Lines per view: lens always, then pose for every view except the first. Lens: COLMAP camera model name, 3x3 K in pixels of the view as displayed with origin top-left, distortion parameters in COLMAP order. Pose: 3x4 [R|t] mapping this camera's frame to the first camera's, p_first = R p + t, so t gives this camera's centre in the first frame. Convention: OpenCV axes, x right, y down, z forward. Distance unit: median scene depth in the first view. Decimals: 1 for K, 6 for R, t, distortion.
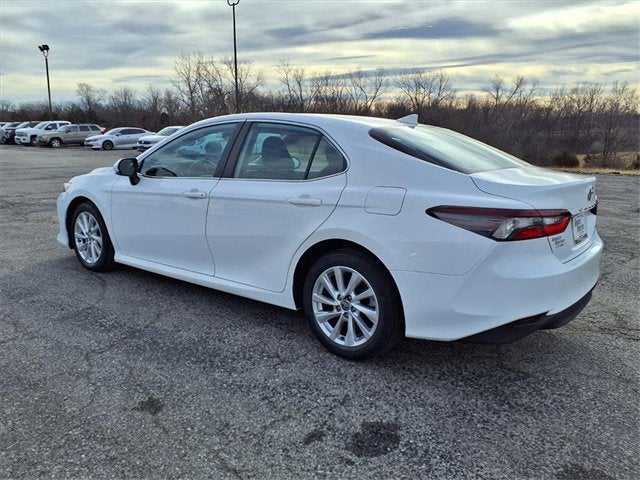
lens RADIAL K [[506.3, 0, 320.5], [0, 506.3, 244.6], [0, 0, 1]] dist [0.064910, -0.079124]
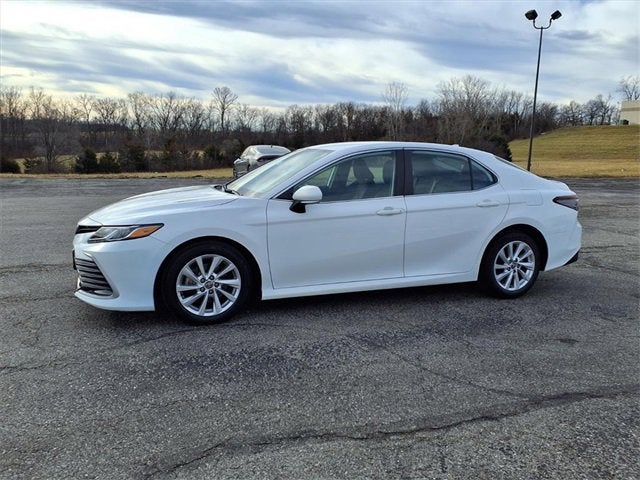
lens RADIAL K [[506.3, 0, 320.5], [0, 506.3, 244.6], [0, 0, 1]] dist [0.064910, -0.079124]
pose [[0.520703, -0.160298, 0.838554, -0.120997], [0.166476, 0.982425, 0.084427, -0.013700], [-0.837350, 0.095638, 0.538237, 0.047191]]
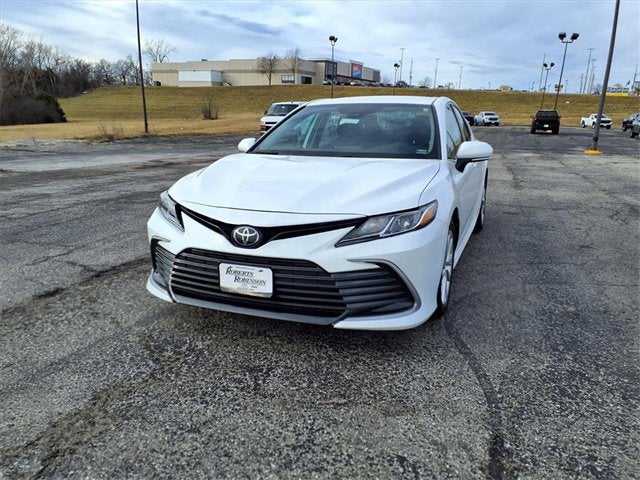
lens RADIAL K [[506.3, 0, 320.5], [0, 506.3, 244.6], [0, 0, 1]] dist [0.064910, -0.079124]
pose [[-0.282438, -0.250577, 0.925980, -0.120862], [0.187205, 0.932325, 0.309394, -0.033487], [-0.940842, 0.260733, -0.216415, 0.152221]]
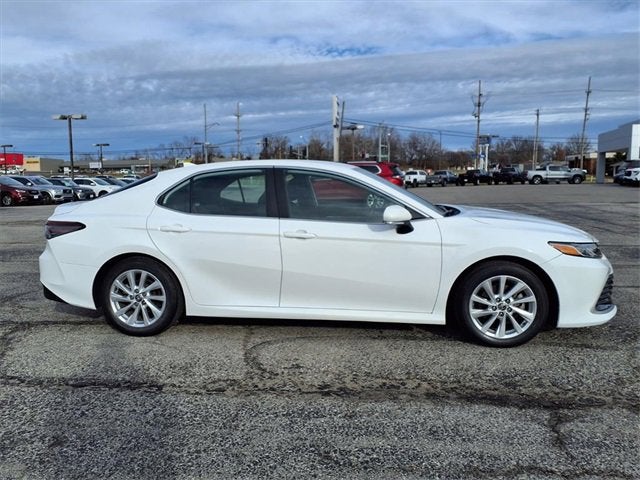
lens RADIAL K [[515.9, 0, 320.0], [0, 515.9, 240.0], [0, 0, 1]] dist [0.052187, -0.083164]
pose [[-0.863599, 0.060526, -0.500532, 0.051612], [-0.103505, 0.950339, 0.293500, -0.044463], [0.493440, 0.305274, -0.814448, 0.209950]]
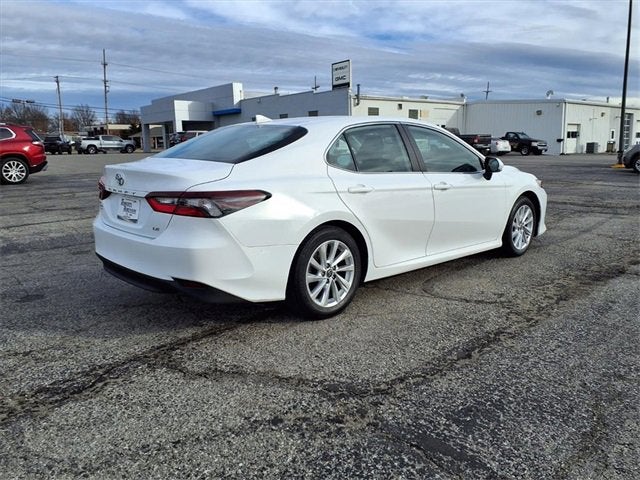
lens RADIAL K [[511.3, 0, 319.2], [0, 511.3, 240.4], [0, 0, 1]] dist [0.056313, -0.072924]
pose [[-0.149043, 0.173518, -0.973487, 0.117437], [-0.204391, 0.957817, 0.202018, -0.021441], [0.967476, 0.229081, -0.107290, 0.115333]]
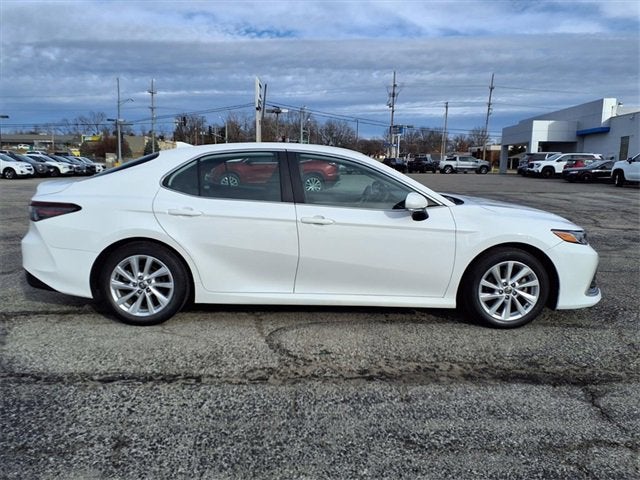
lens RADIAL K [[506.3, 0, 320.5], [0, 506.3, 244.6], [0, 0, 1]] dist [0.064910, -0.079124]
pose [[-0.769093, 0.077952, -0.634365, 0.066738], [-0.161630, 0.936551, 0.311042, -0.041822], [0.618362, 0.341753, -0.707696, 0.197290]]
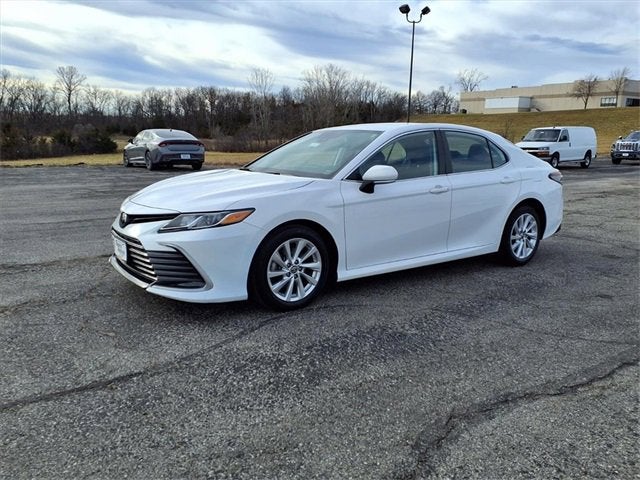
lens RADIAL K [[506.9, 0, 320.0], [0, 506.9, 240.0], [0, 0, 1]] dist [0.065742, -0.085934]
pose [[0.281216, -0.196121, 0.939390, -0.137798], [0.186975, 0.971332, 0.146817, -0.019663], [-0.941253, 0.134355, 0.309824, 0.083212]]
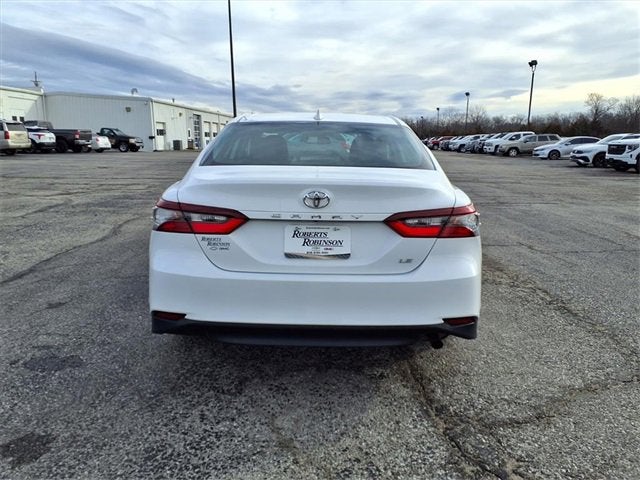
lens RADIAL K [[506.3, 0, 320.5], [0, 506.3, 244.6], [0, 0, 1]] dist [0.064910, -0.079124]
pose [[0.619429, 0.152676, -0.770063, 0.082298], [-0.168596, 0.983891, 0.059453, -0.005719], [0.766735, 0.093003, 0.635191, 0.037690]]
